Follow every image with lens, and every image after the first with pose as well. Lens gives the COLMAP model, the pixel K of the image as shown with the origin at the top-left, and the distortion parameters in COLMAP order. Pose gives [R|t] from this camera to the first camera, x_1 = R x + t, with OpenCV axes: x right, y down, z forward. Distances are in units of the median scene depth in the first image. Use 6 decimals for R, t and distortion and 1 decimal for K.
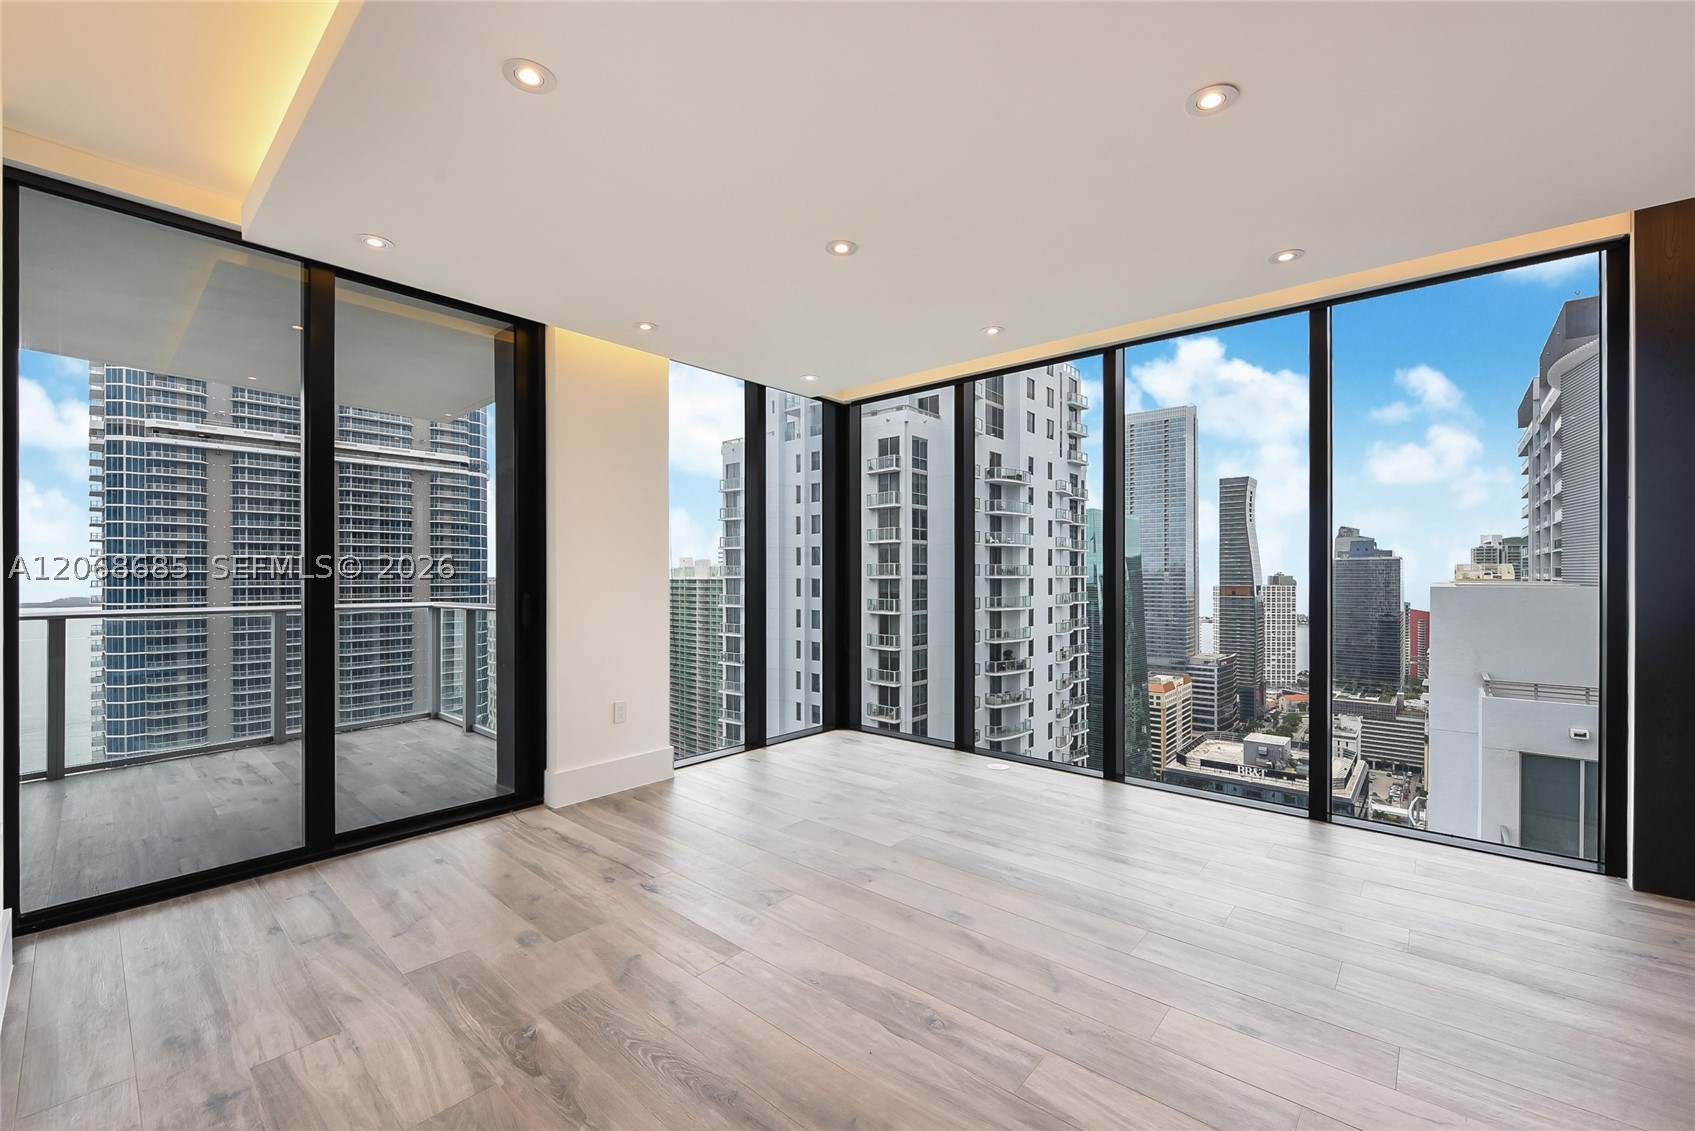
lens RADIAL K [[680.2, 0, 841.4], [0, 680.2, 575.5], [0, 0, 1]] dist [-0.016423, 0.000059]
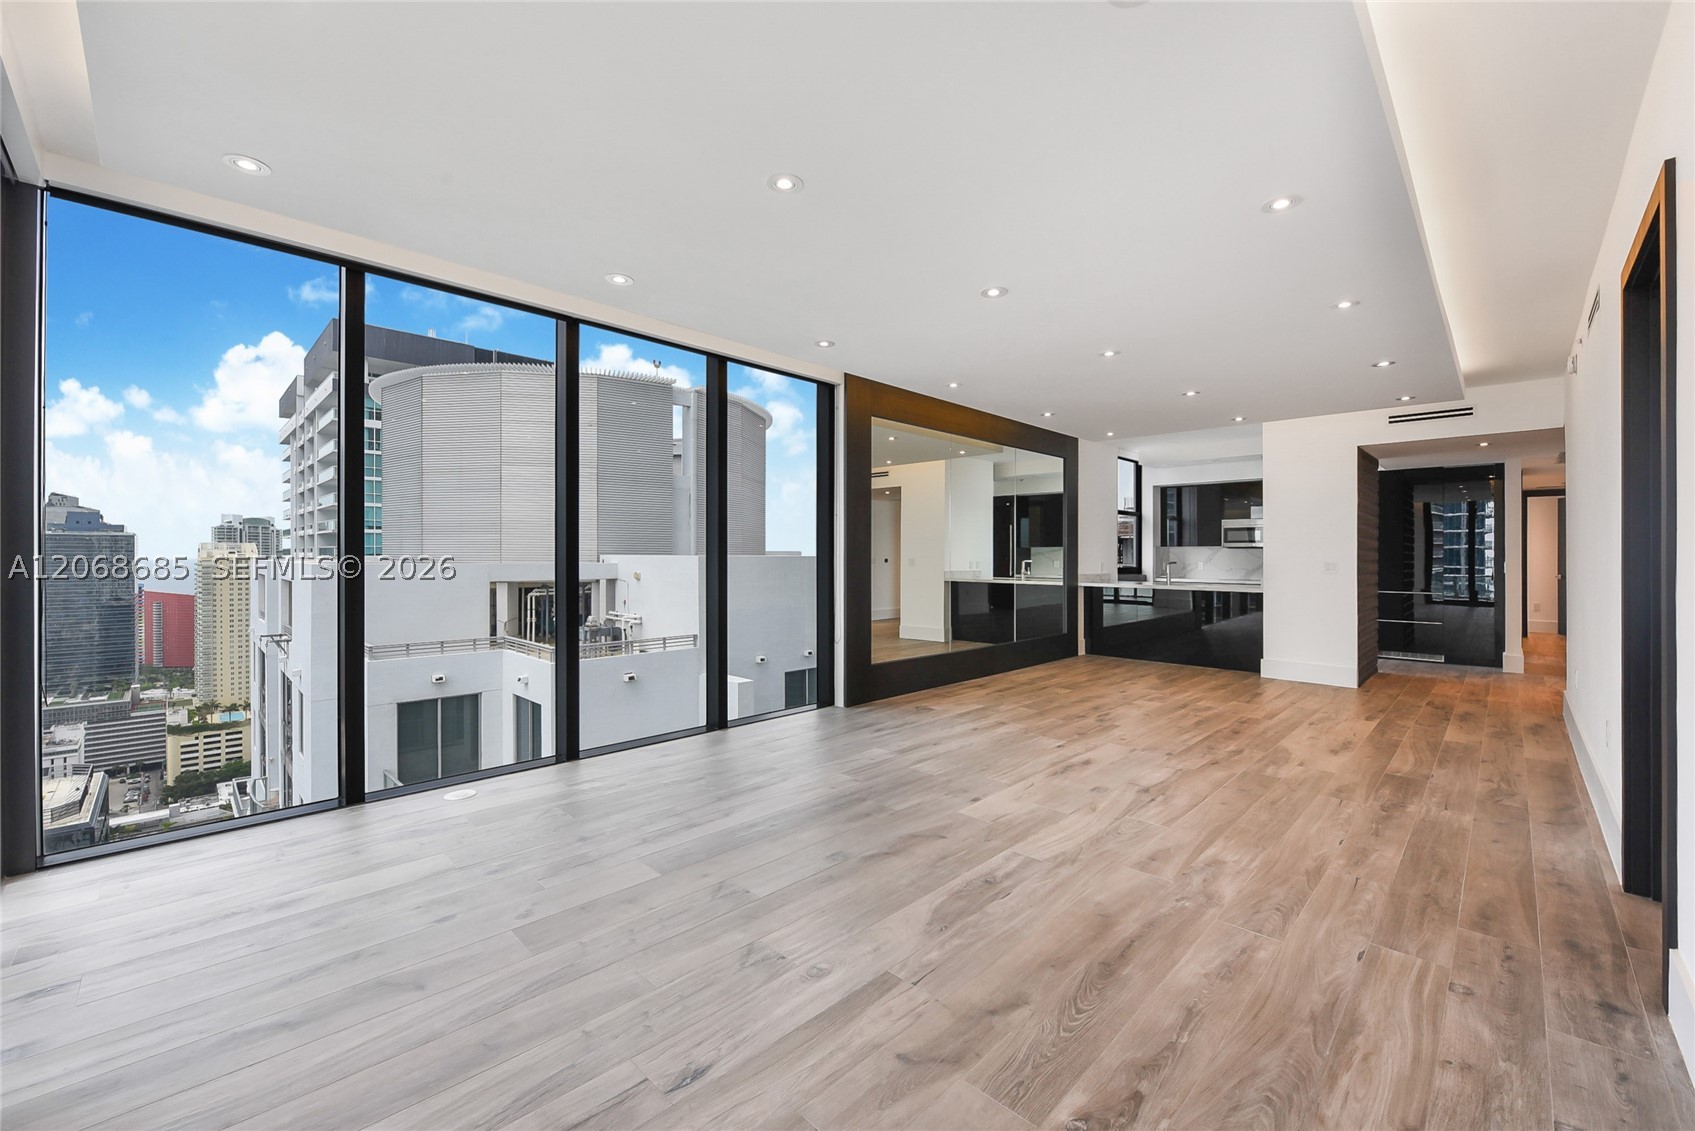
lens RADIAL K [[680.3, 0, 849.8], [0, 680.3, 556.5], [0, 0, 1]] dist [-0.007816, 0.000052]
pose [[0.060949, 0.002050, 0.998139, -0.780472], [-0.005734, 0.999982, -0.001704, 0.007031], [-0.998124, -0.005619, 0.060959, 0.748432]]
